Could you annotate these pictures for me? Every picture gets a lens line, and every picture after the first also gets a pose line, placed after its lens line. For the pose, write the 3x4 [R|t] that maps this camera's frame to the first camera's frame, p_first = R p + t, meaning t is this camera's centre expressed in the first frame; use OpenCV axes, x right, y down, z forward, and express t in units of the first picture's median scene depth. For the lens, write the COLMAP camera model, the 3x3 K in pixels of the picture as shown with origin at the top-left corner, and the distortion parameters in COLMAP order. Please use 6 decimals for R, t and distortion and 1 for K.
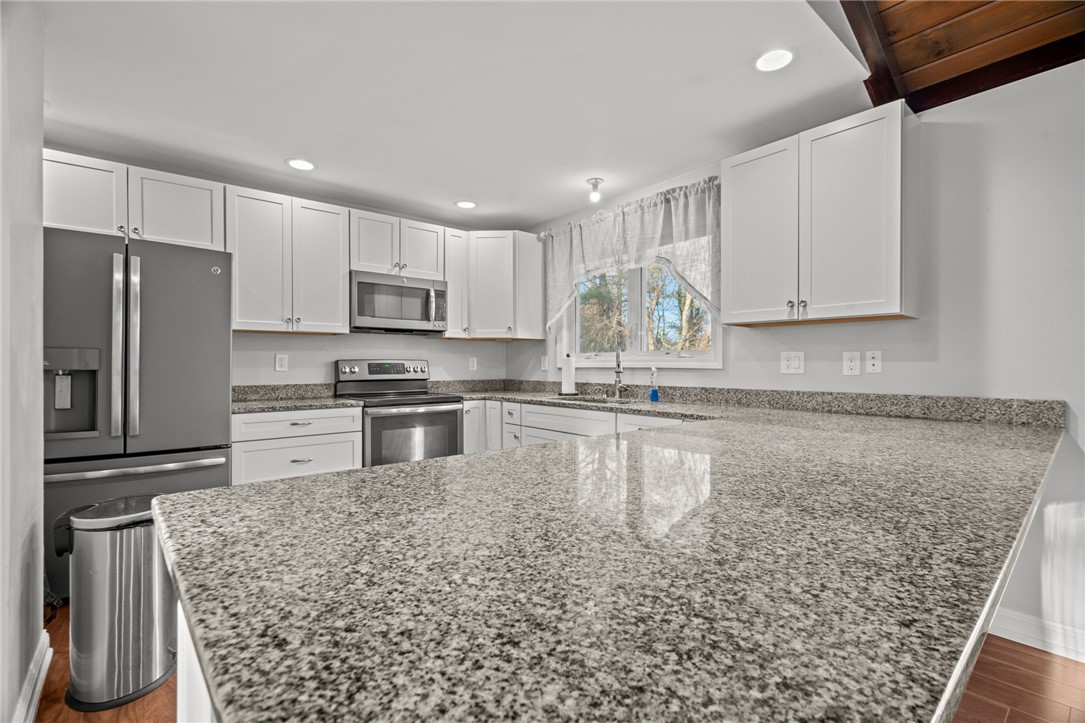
lens RADIAL K [[491.7, 0, 542.5], [0, 491.7, 361.5], [0, 0, 1]] dist [-0.000216, 0.000039]
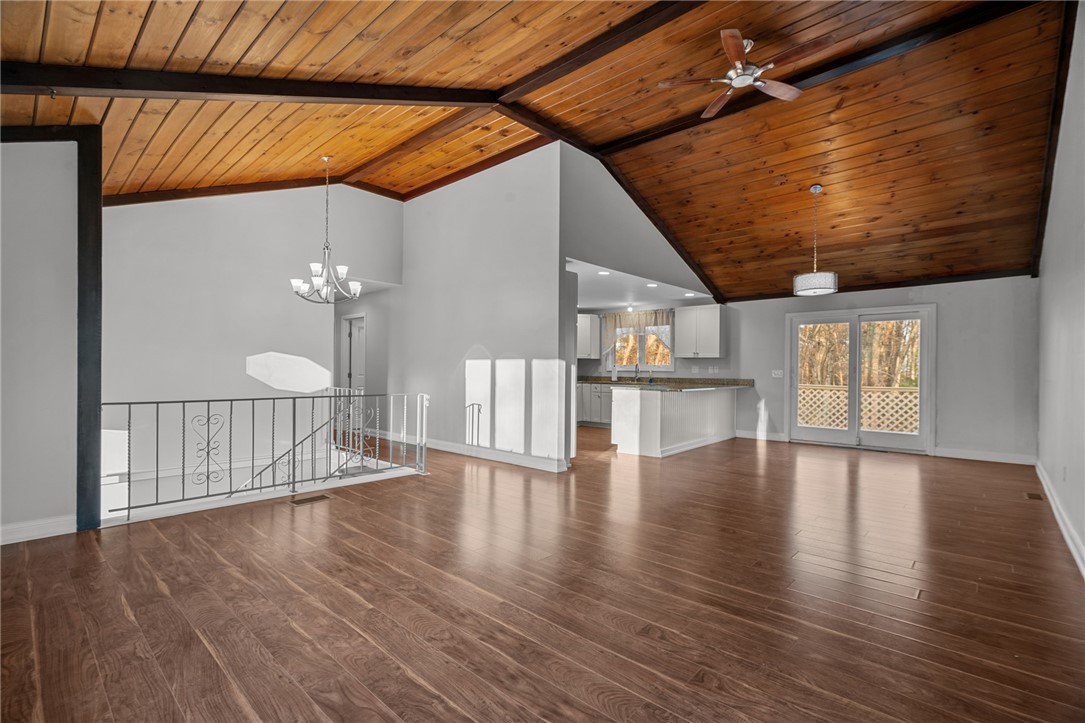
lens RADIAL K [[491.7, 0, 542.5], [0, 491.7, 361.5], [0, 0, 1]] dist [-0.000216, 0.000039]
pose [[0.991272, 0.008693, 0.131546, -0.698148], [-0.007523, 0.999928, -0.009393, -0.009718], [-0.131618, 0.008322, 0.991266, -1.575537]]
